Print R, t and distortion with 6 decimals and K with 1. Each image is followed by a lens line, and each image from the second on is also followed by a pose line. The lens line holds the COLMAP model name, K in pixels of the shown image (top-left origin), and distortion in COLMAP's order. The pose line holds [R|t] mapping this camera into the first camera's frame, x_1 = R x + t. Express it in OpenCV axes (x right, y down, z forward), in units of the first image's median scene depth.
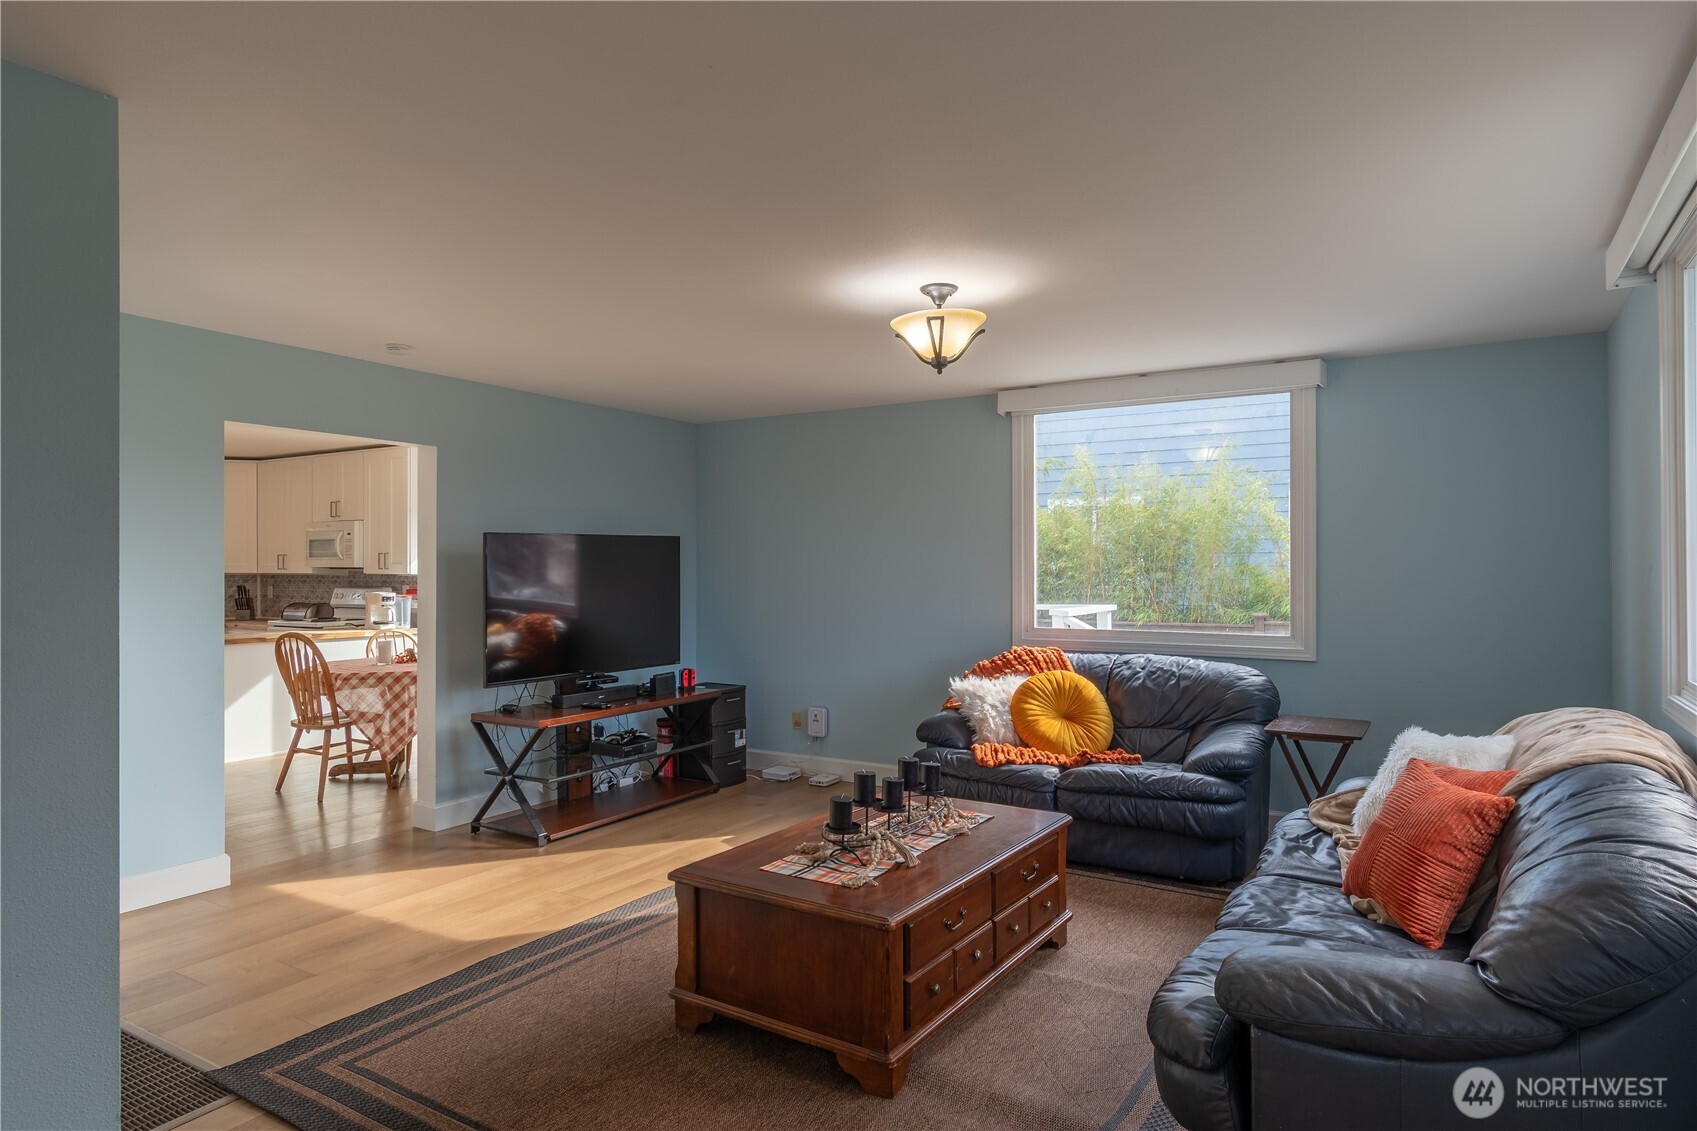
lens RADIAL K [[972.1, 0, 848.4], [0, 972.1, 568.4], [0, 0, 1]] dist [-0.000134, 0.000100]
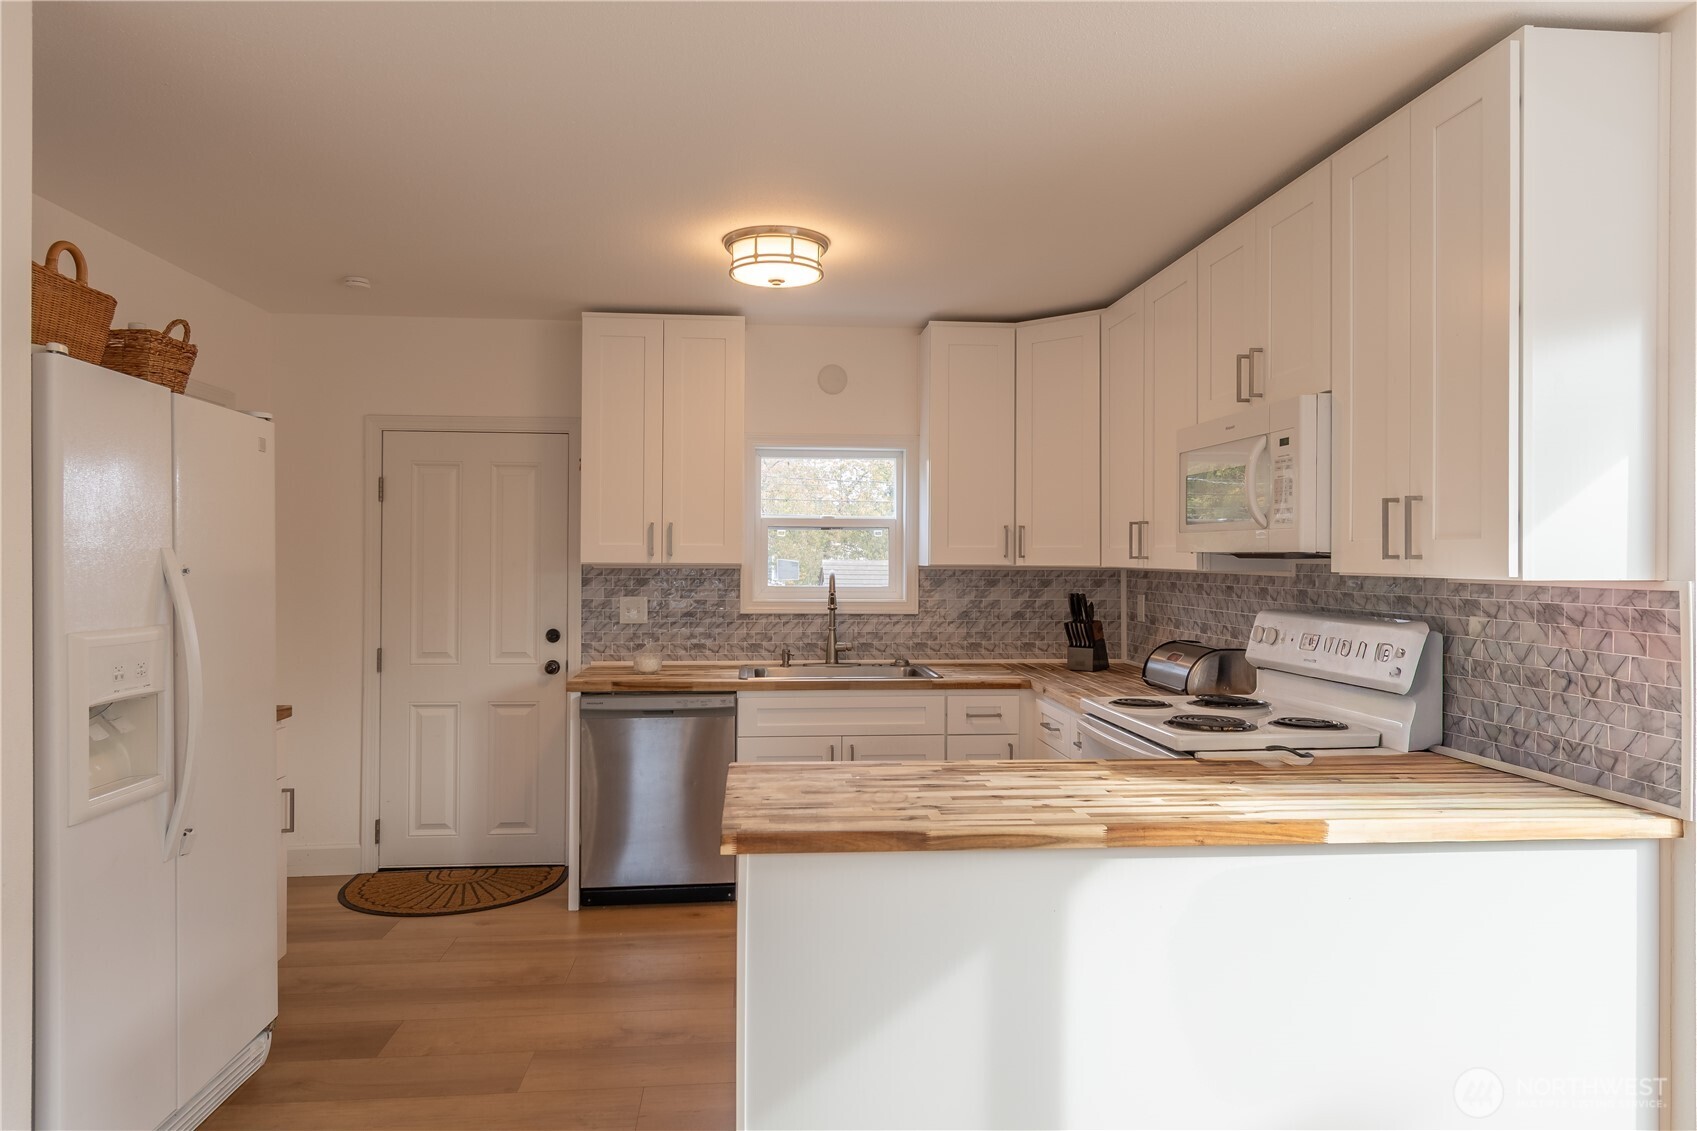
lens RADIAL K [[1034.1, 0, 846.0], [0, 1034.1, 565.4], [0, 0, 1]] dist [0.003969, 0.000338]
pose [[0.599605, 0.005694, -0.800276, -0.313286], [-0.001119, 0.999980, 0.006277, 0.001108], [0.800295, -0.002868, 0.599600, 0.647128]]
